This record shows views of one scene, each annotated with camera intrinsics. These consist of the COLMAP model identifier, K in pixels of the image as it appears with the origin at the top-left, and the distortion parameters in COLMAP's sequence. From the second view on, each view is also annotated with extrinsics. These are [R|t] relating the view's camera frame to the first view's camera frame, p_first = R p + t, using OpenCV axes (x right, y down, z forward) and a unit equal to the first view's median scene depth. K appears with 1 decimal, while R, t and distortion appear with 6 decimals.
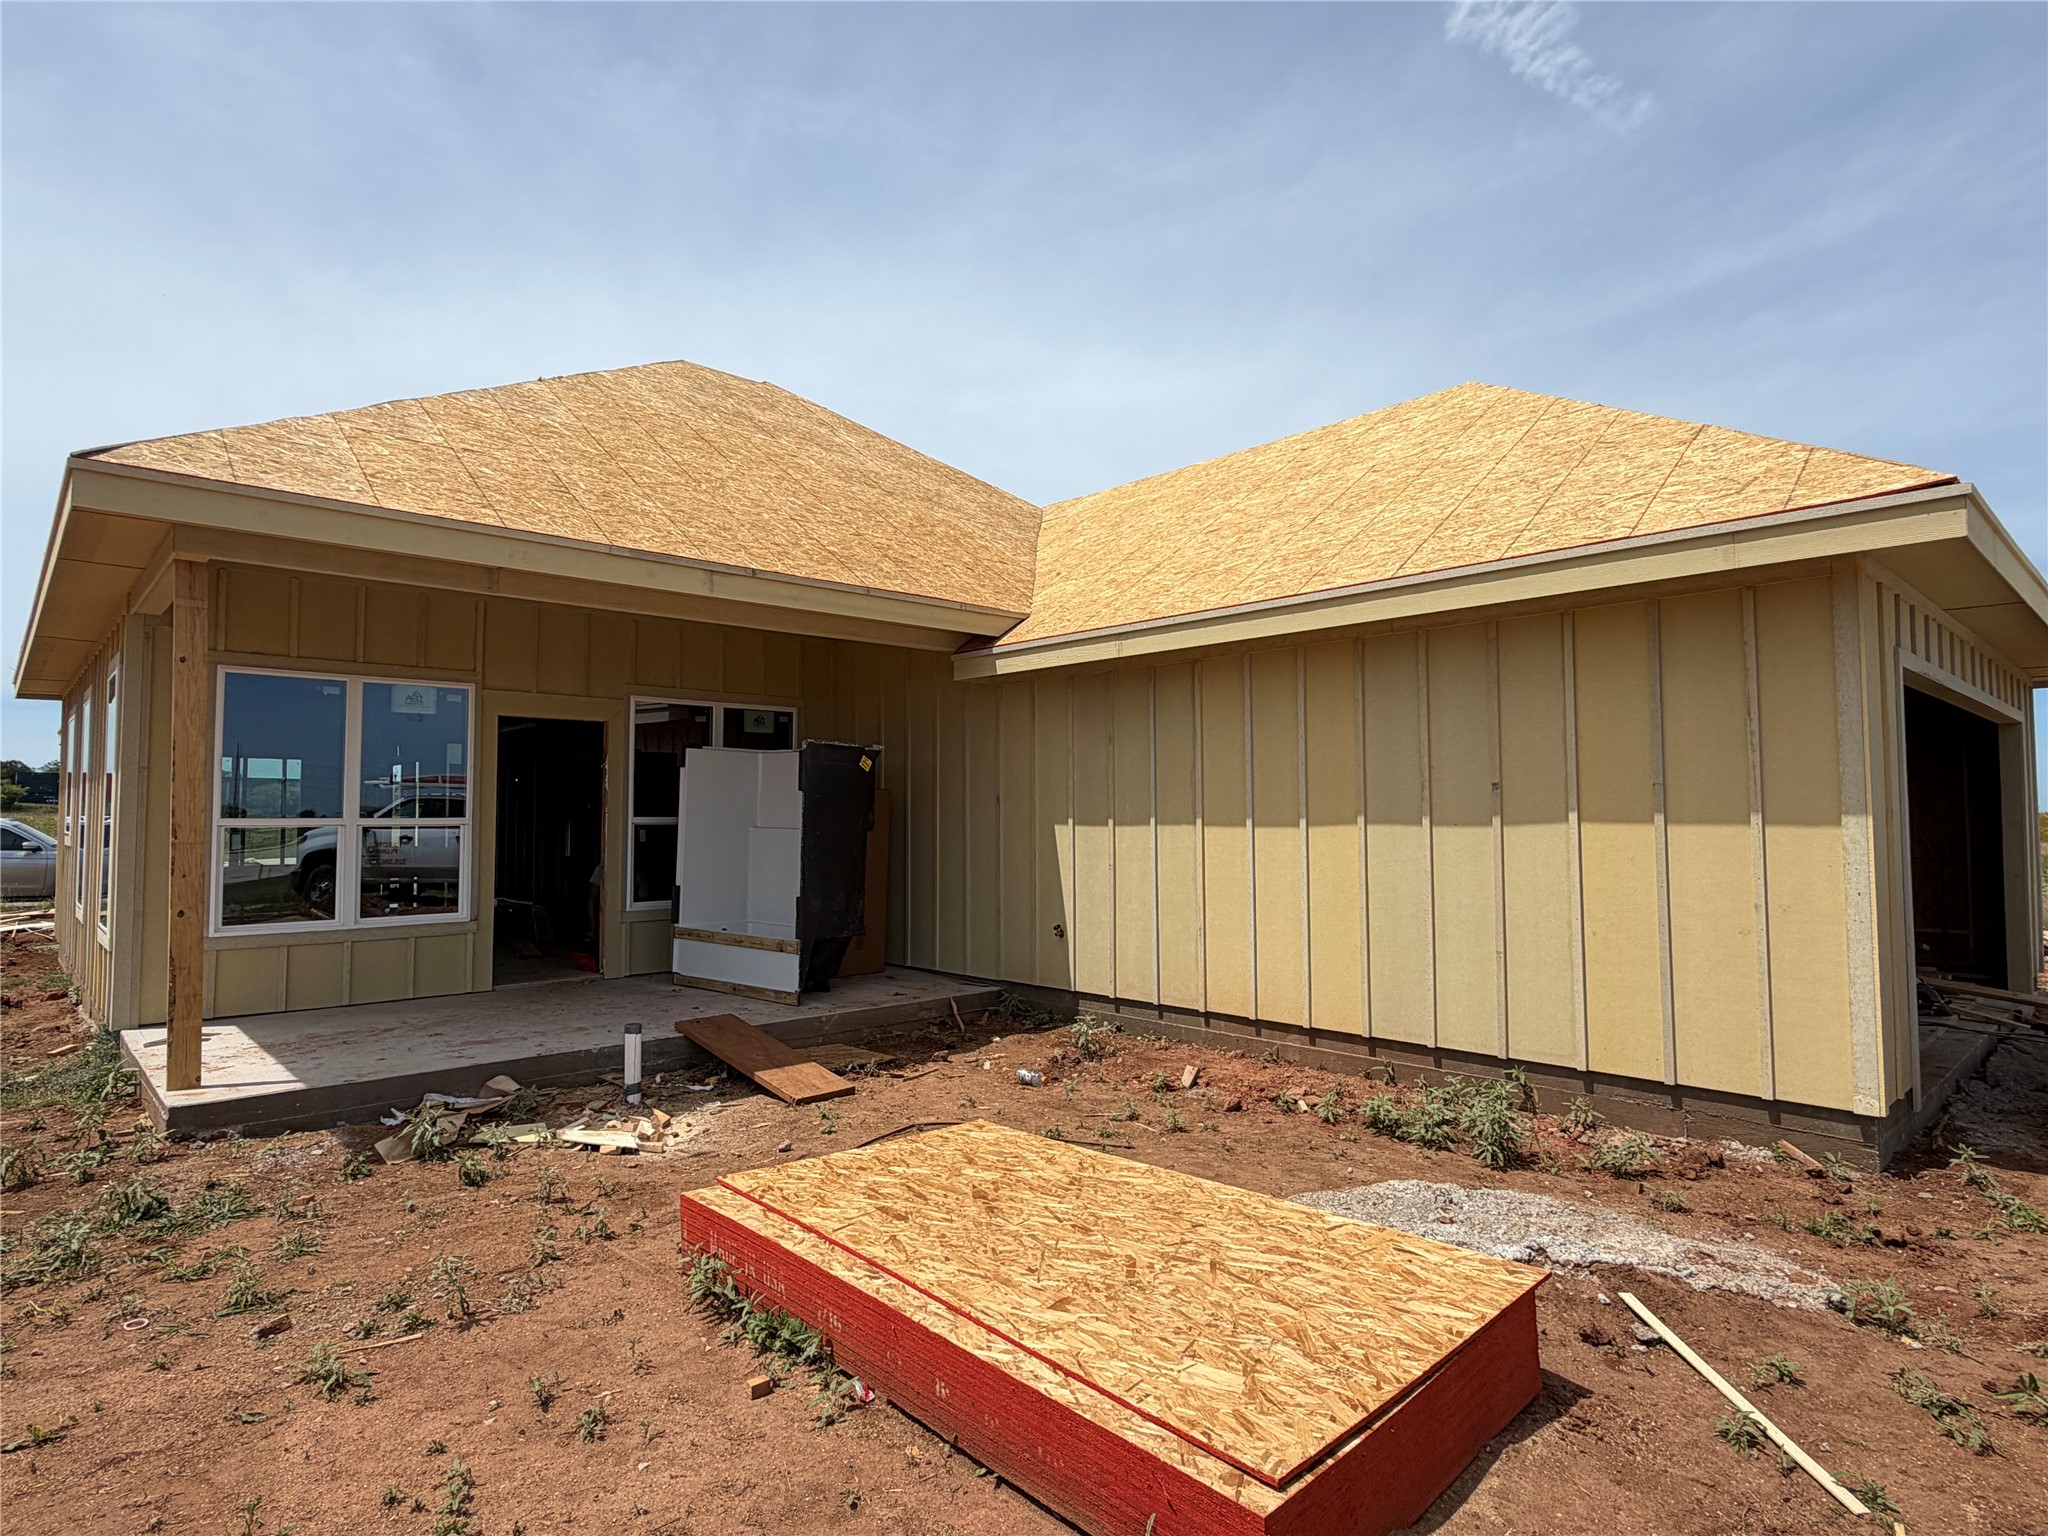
lens RADIAL K [[1121.9, 0, 1024.0], [0, 1121.9, 768.0], [0, 0, 1]] dist [-0.002142, -0.001278]
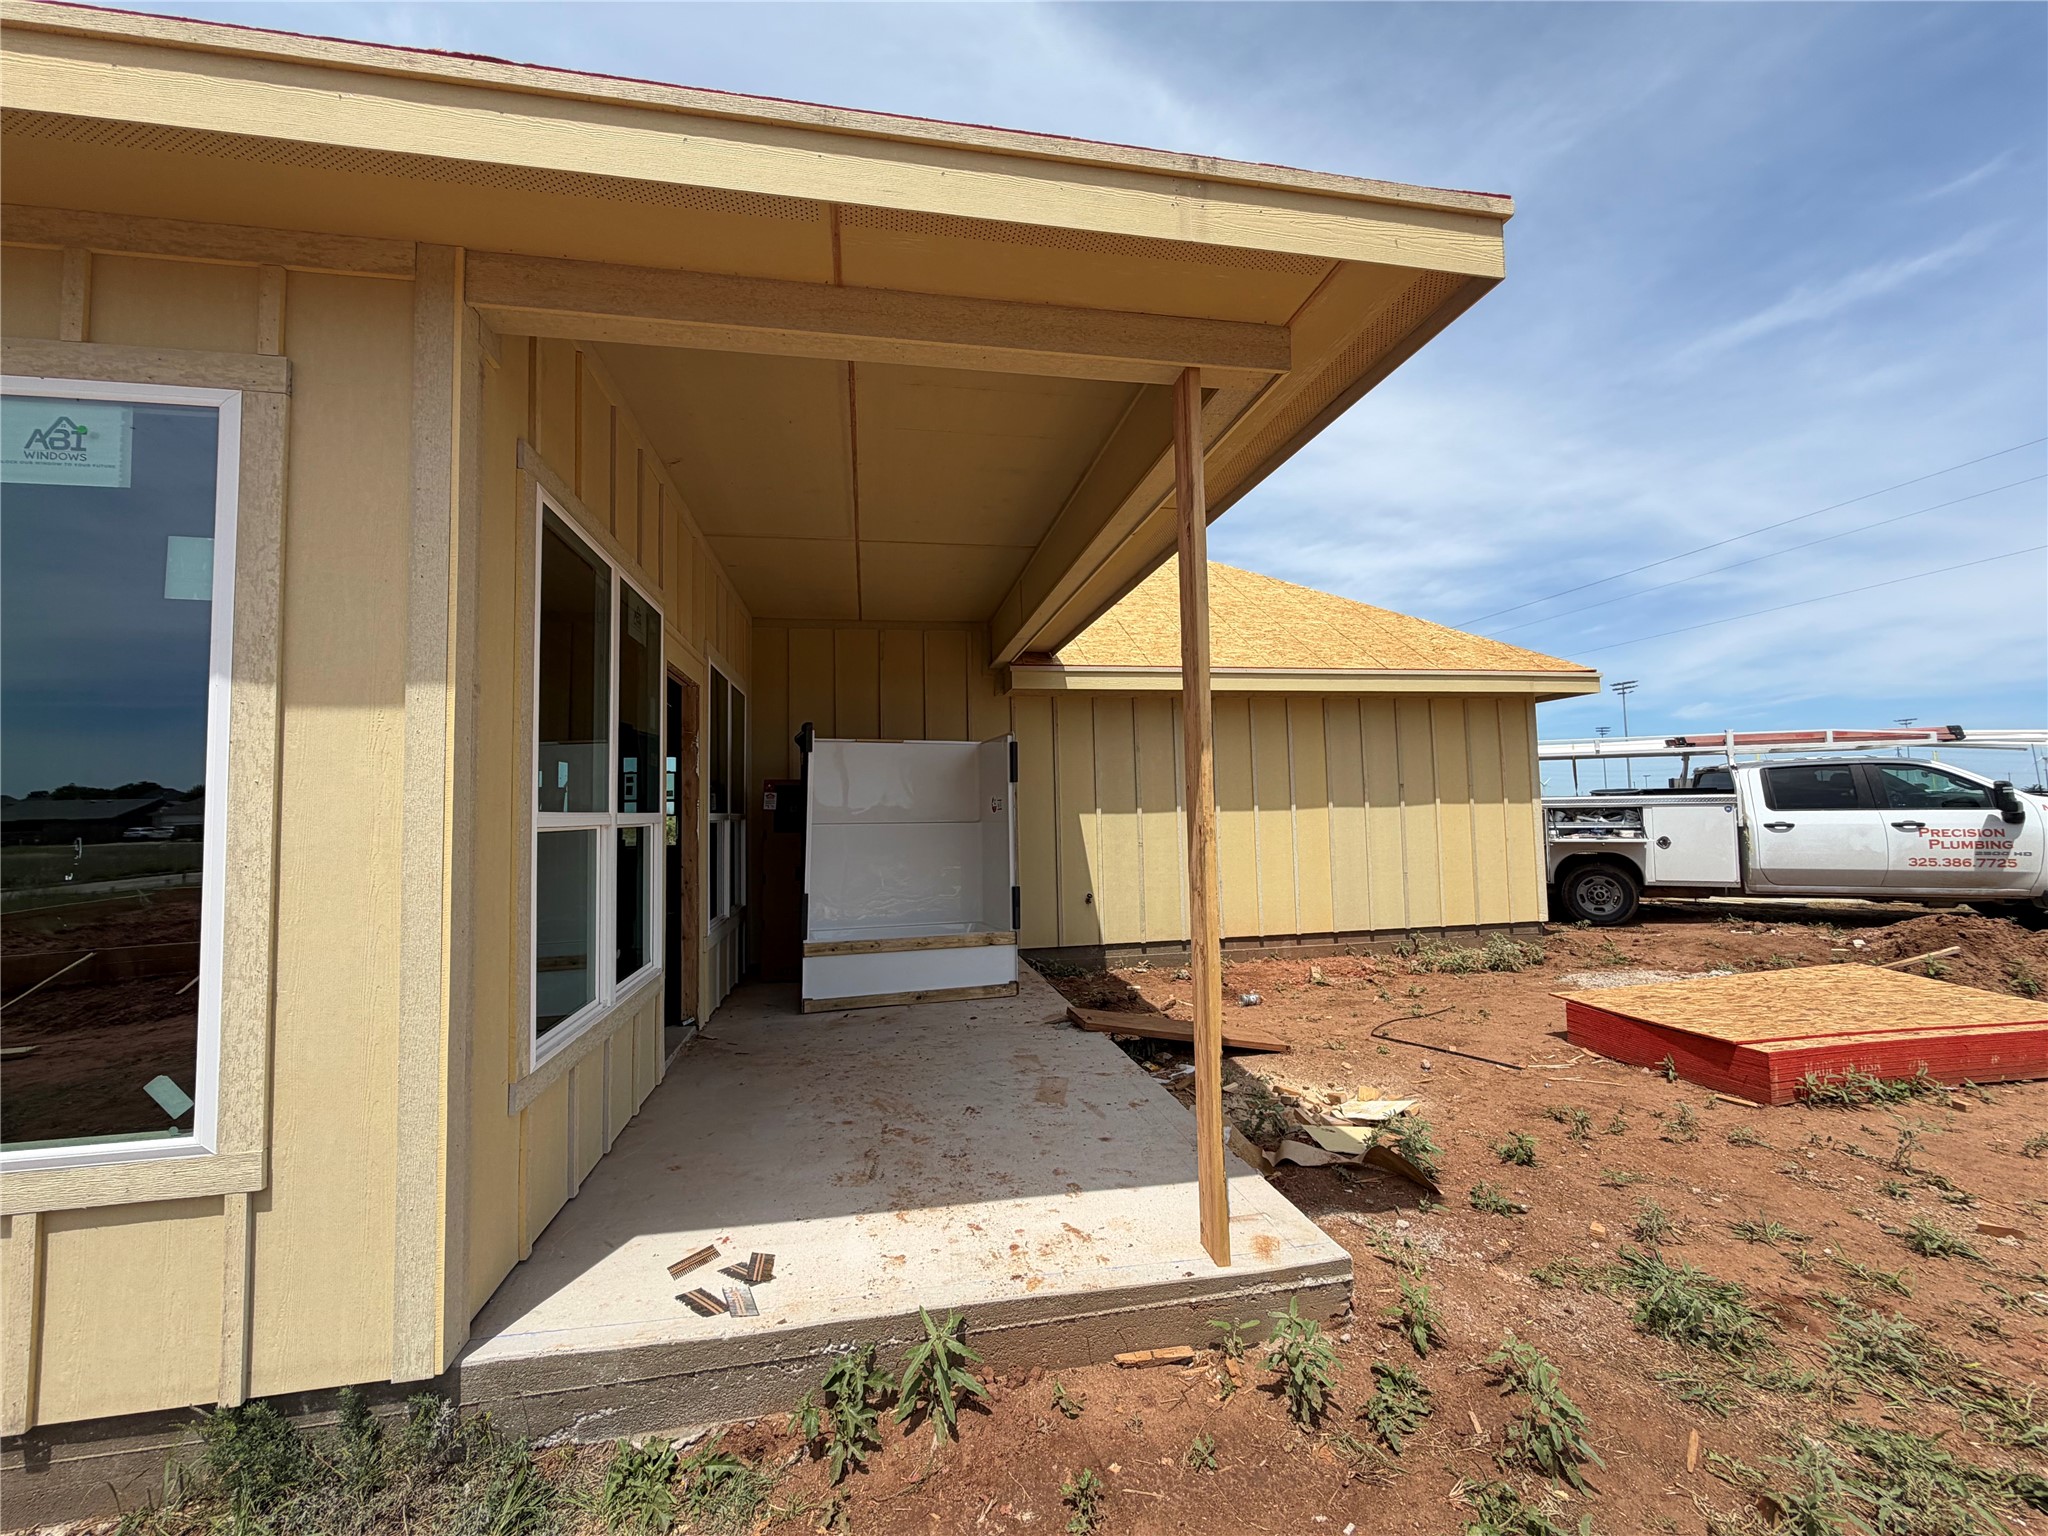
lens RADIAL K [[823.7, 0, 1024.0], [0, 823.7, 768.0], [0, 0, 1]] dist [0.000366, 0.000069]
pose [[0.535377, 0.034768, 0.843898, -0.988537], [-0.017068, 0.999394, -0.030346, 0.035743], [-0.844441, 0.001842, 0.535645, 0.711748]]
